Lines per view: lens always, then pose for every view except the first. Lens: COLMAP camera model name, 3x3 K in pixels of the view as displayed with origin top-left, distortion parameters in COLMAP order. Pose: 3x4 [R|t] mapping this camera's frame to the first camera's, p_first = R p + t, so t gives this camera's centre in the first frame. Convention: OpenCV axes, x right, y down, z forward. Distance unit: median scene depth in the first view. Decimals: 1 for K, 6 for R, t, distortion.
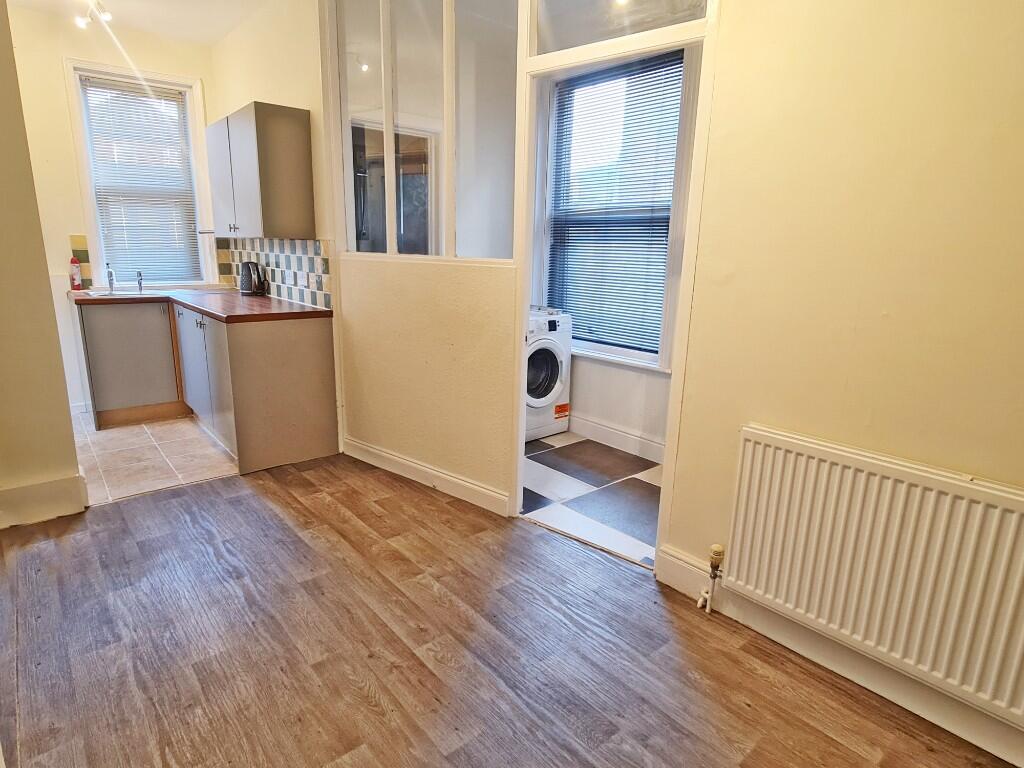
lens RADIAL K [[578.5, 0, 512.0], [0, 578.5, 384.0], [0, 0, 1]] dist [-0.002436, -0.000218]
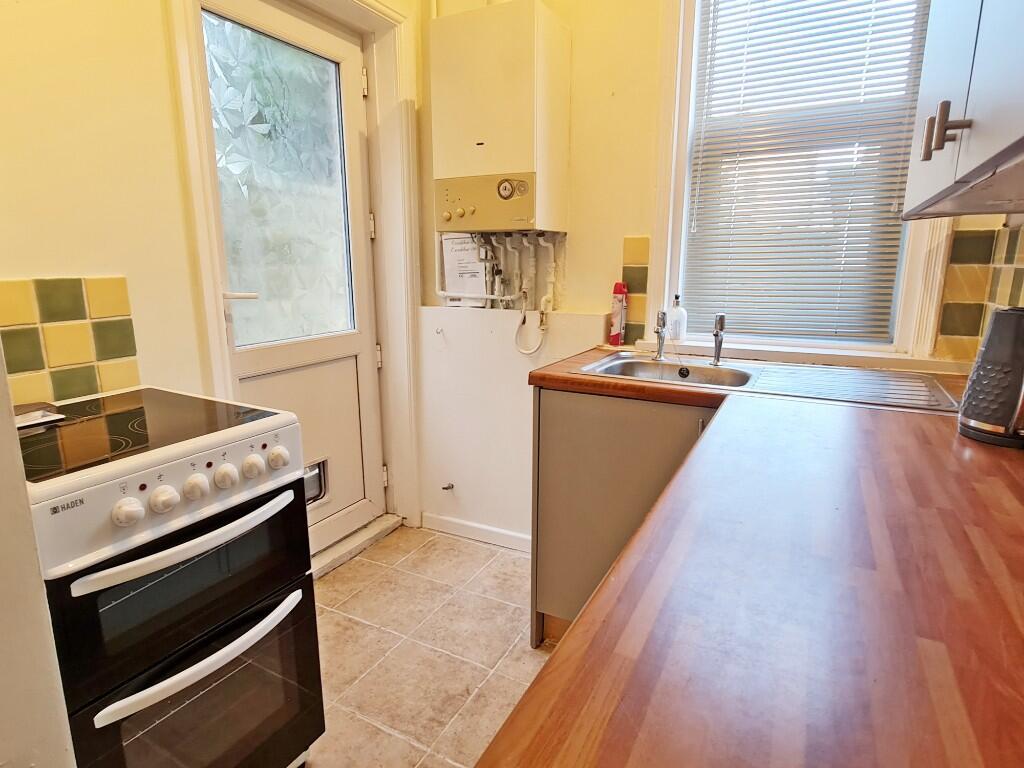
lens RADIAL K [[578.5, 0, 512.0], [0, 578.5, 384.0], [0, 0, 1]] dist [-0.002436, -0.000218]
pose [[0.370855, 0.170487, -0.912908, -0.380419], [-0.210886, 0.972785, 0.096000, -0.193202], [0.904430, 0.156917, 0.396716, 0.874859]]
